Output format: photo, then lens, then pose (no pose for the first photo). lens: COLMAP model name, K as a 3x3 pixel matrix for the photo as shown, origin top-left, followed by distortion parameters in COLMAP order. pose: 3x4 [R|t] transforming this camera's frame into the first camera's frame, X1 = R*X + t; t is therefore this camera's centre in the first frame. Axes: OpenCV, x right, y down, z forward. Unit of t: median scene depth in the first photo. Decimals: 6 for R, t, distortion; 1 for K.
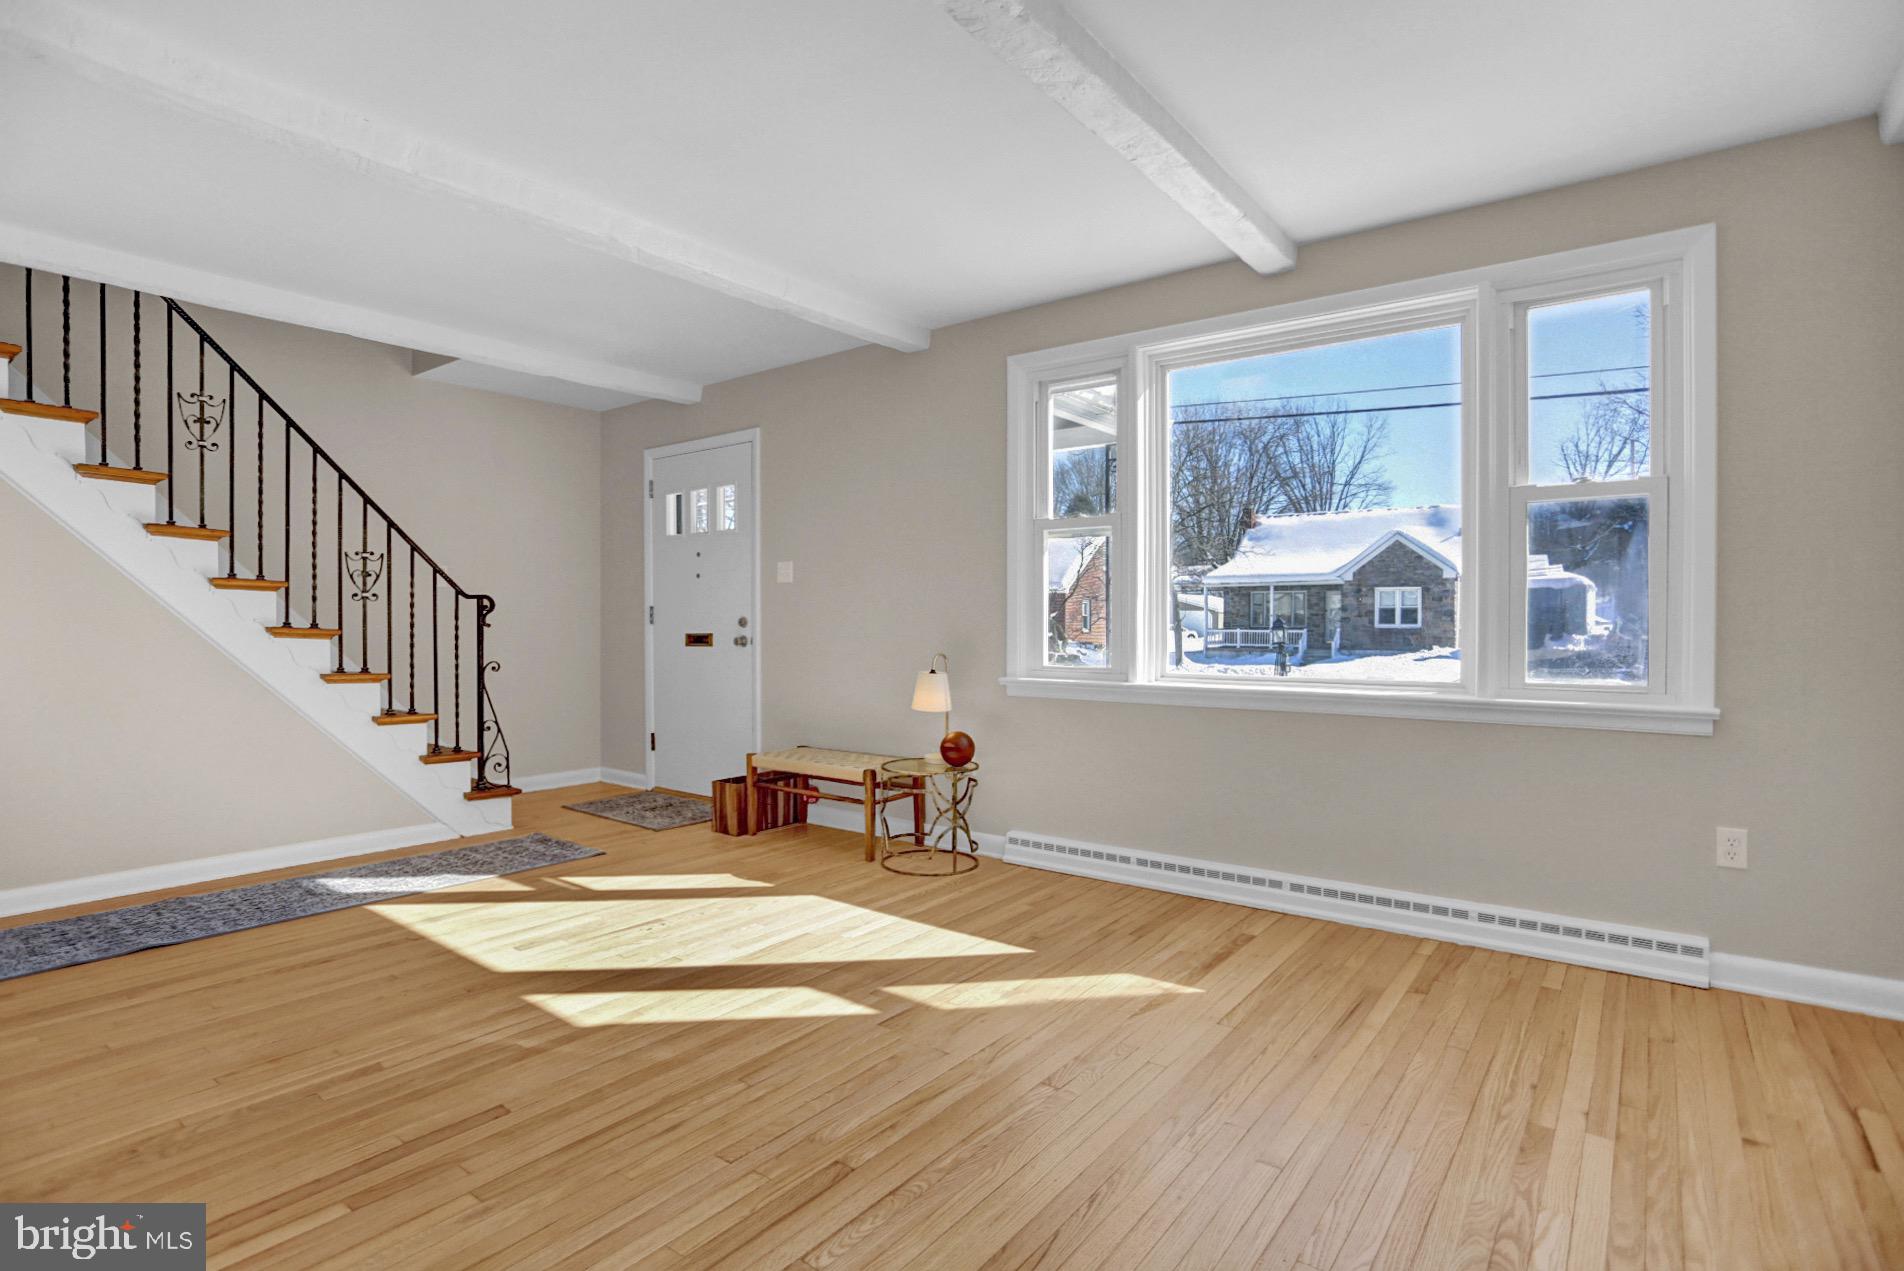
lens RADIAL K [[950.9, 0, 936.8], [0, 950.9, 620.3], [0, 0, 1]] dist [-0.065417, 0.030662]
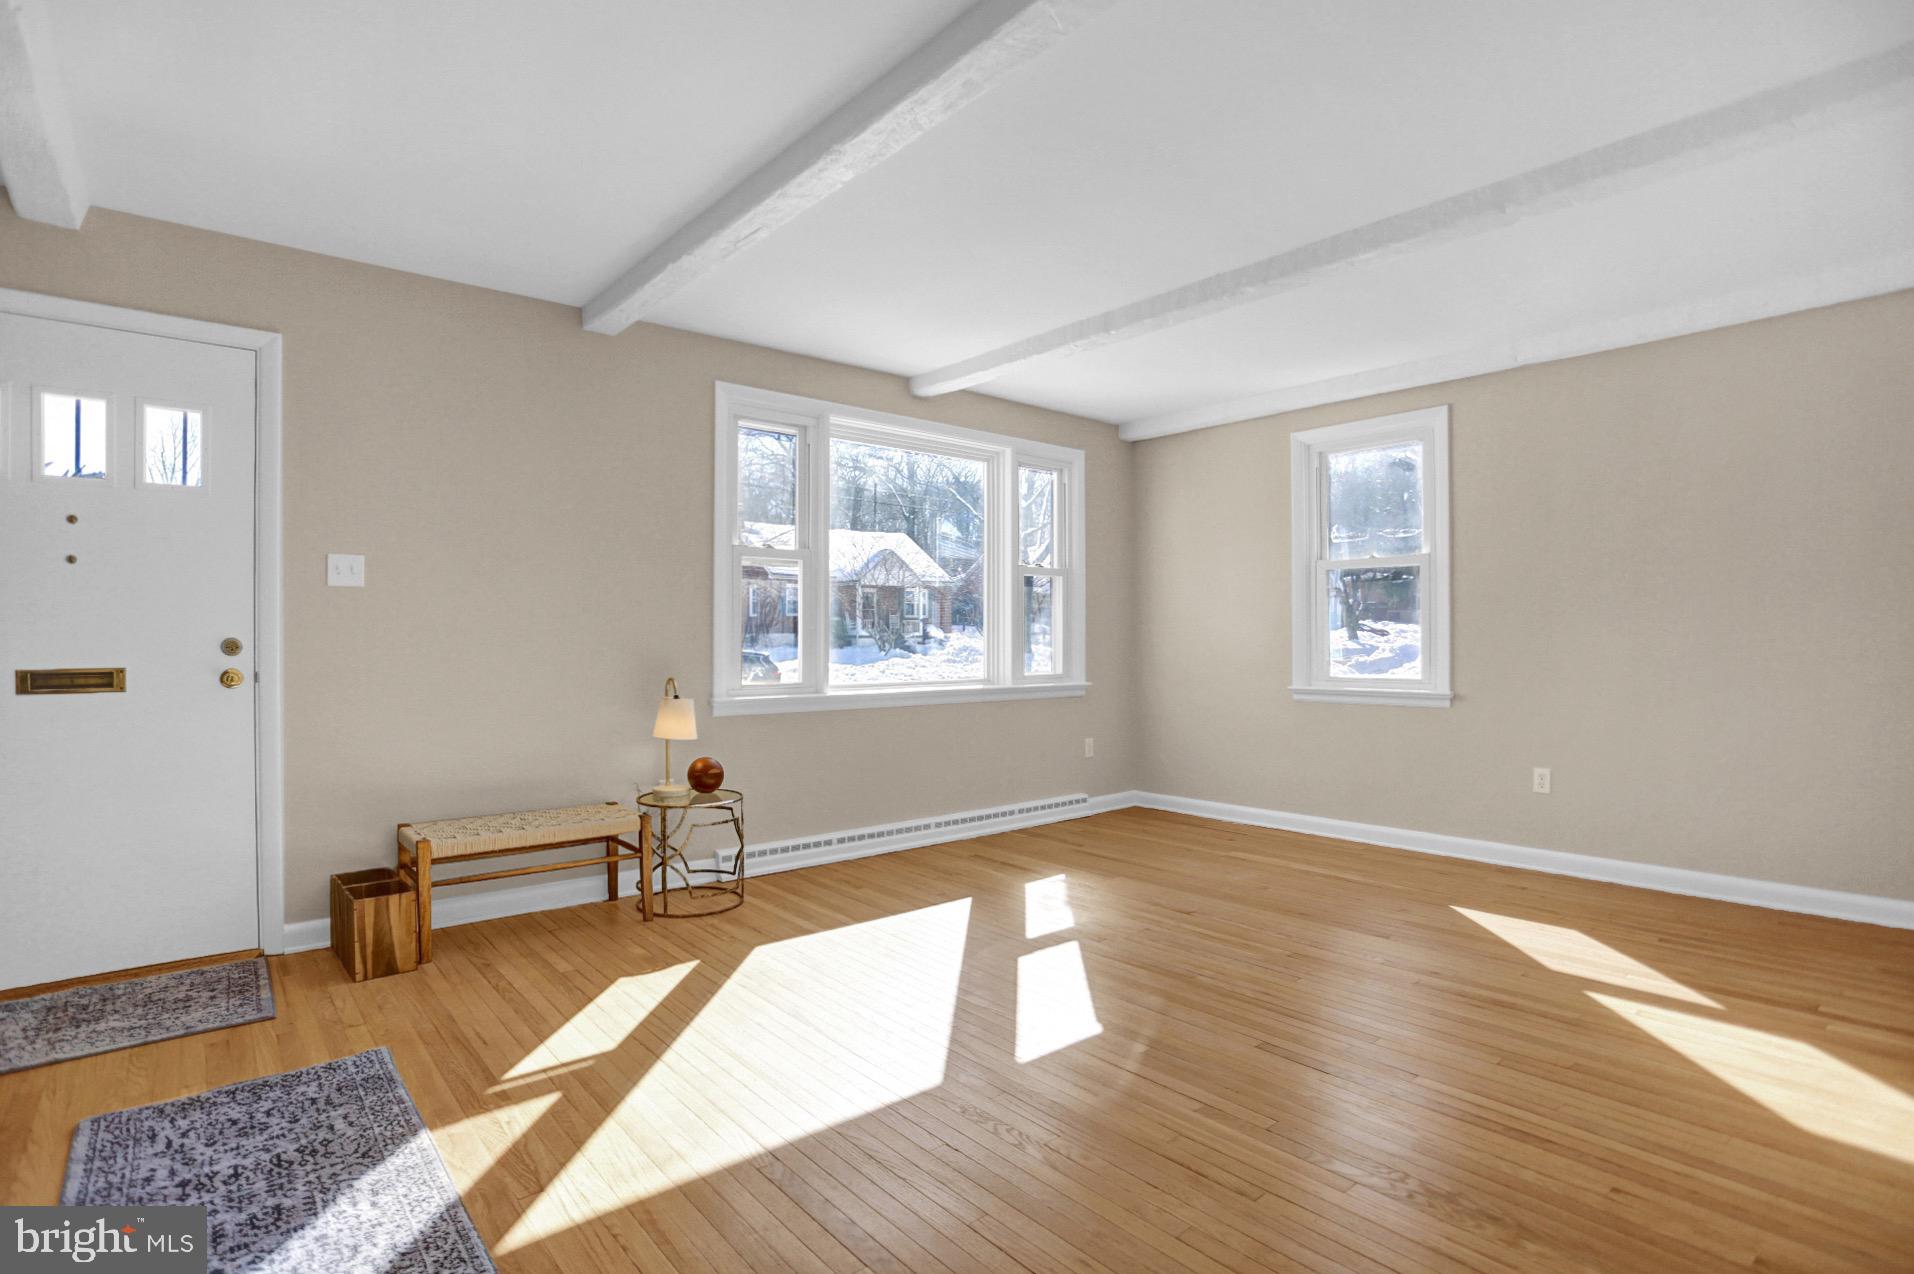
lens RADIAL K [[922.4, 0, 957.0], [0, 922.4, 637.0], [0, 0, 1]] dist [-0.058391, 0.016467]
pose [[0.212670, 0.003061, 0.977119, -1.028047], [0.003492, 0.999986, -0.003893, -0.000408], [-0.977118, 0.004240, 0.212656, 0.682906]]
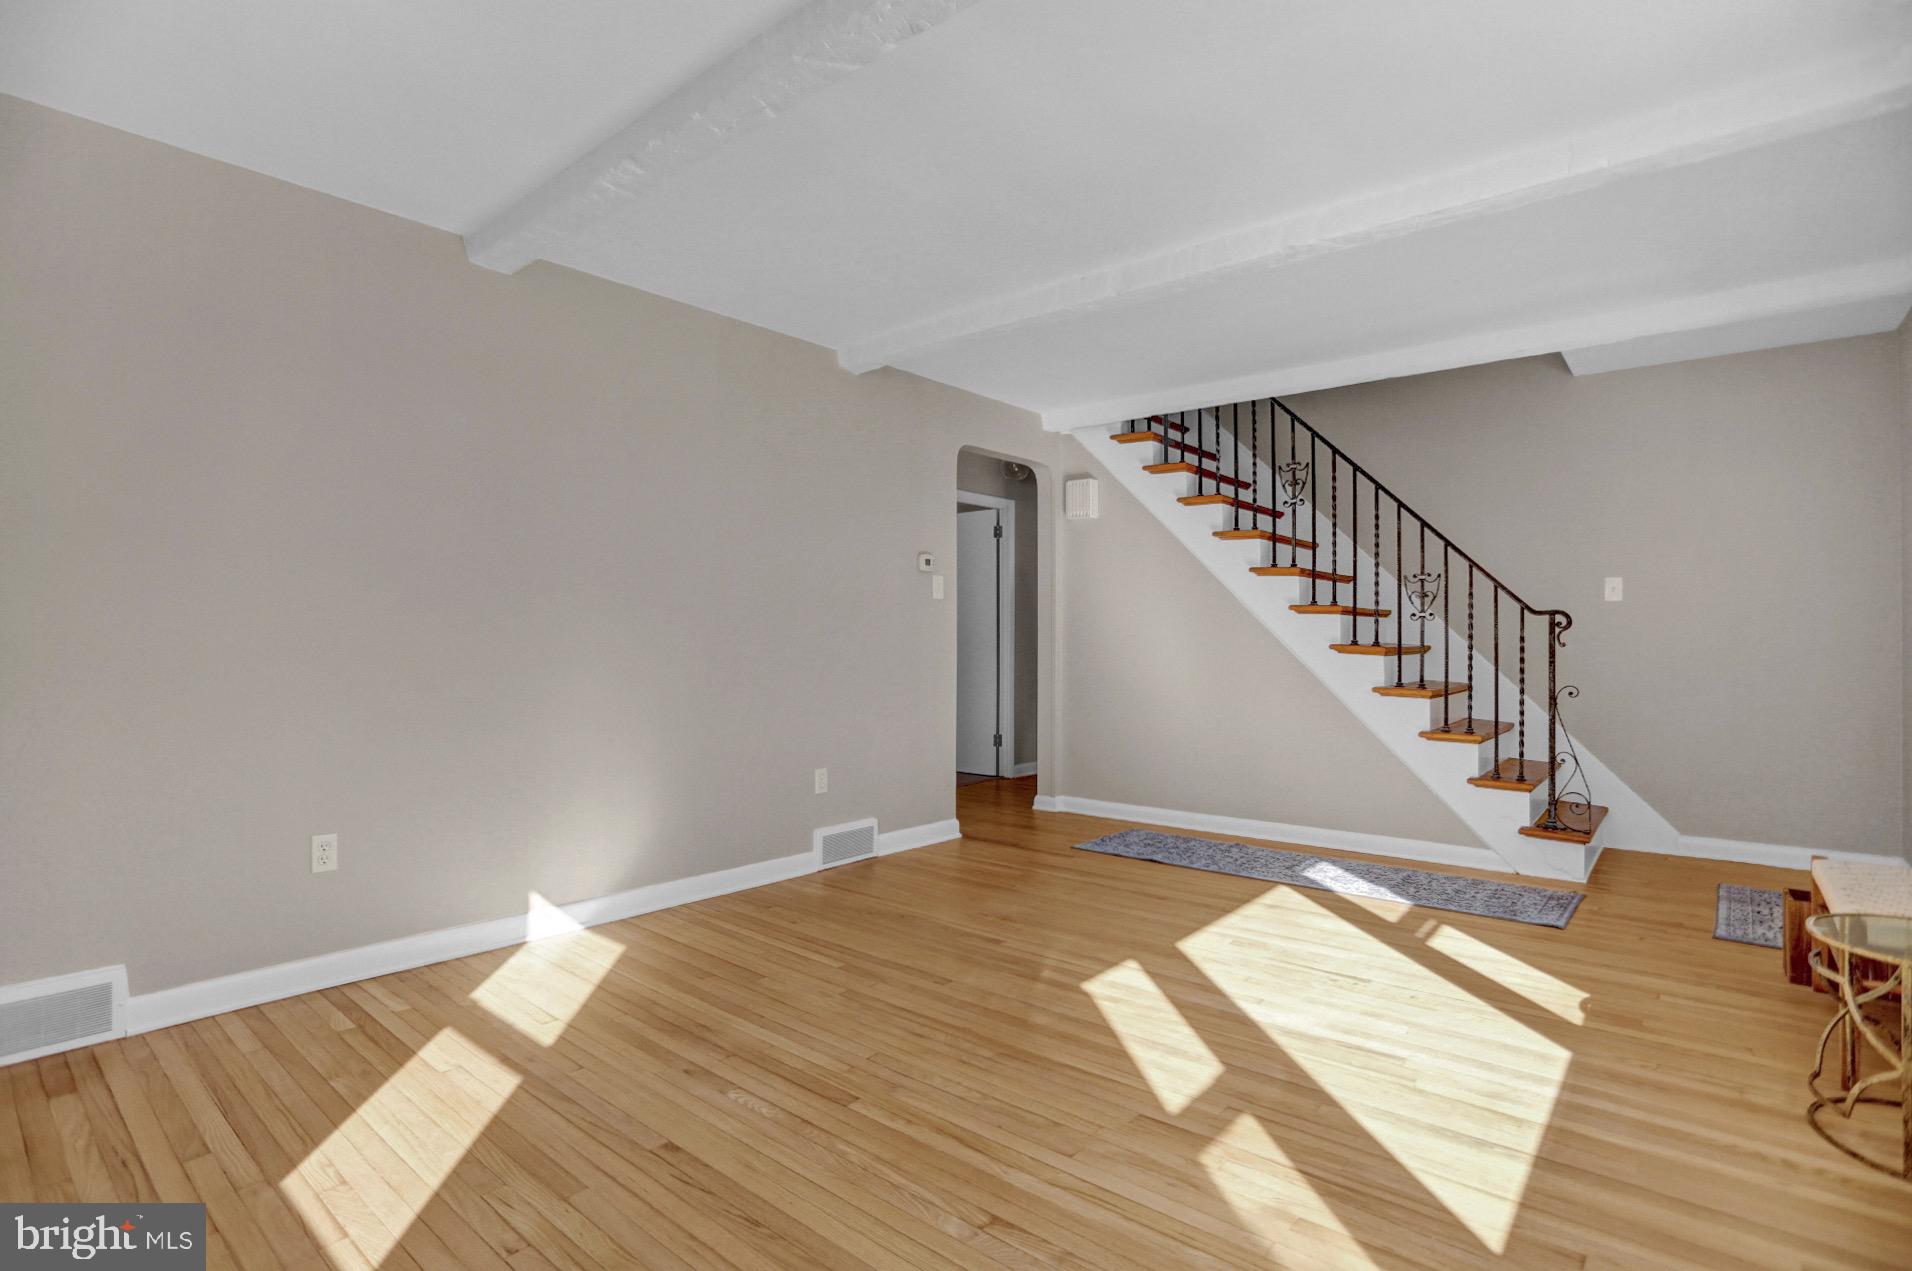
lens RADIAL K [[954.9, 0, 940.7], [0, 954.9, 620.2], [0, 0, 1]] dist [-0.065417, 0.030662]
pose [[-0.057081, -0.018460, -0.998199, 0.598834], [-0.001254, 0.999830, -0.018419, -0.000881], [0.998369, 0.000201, -0.057094, 0.647428]]
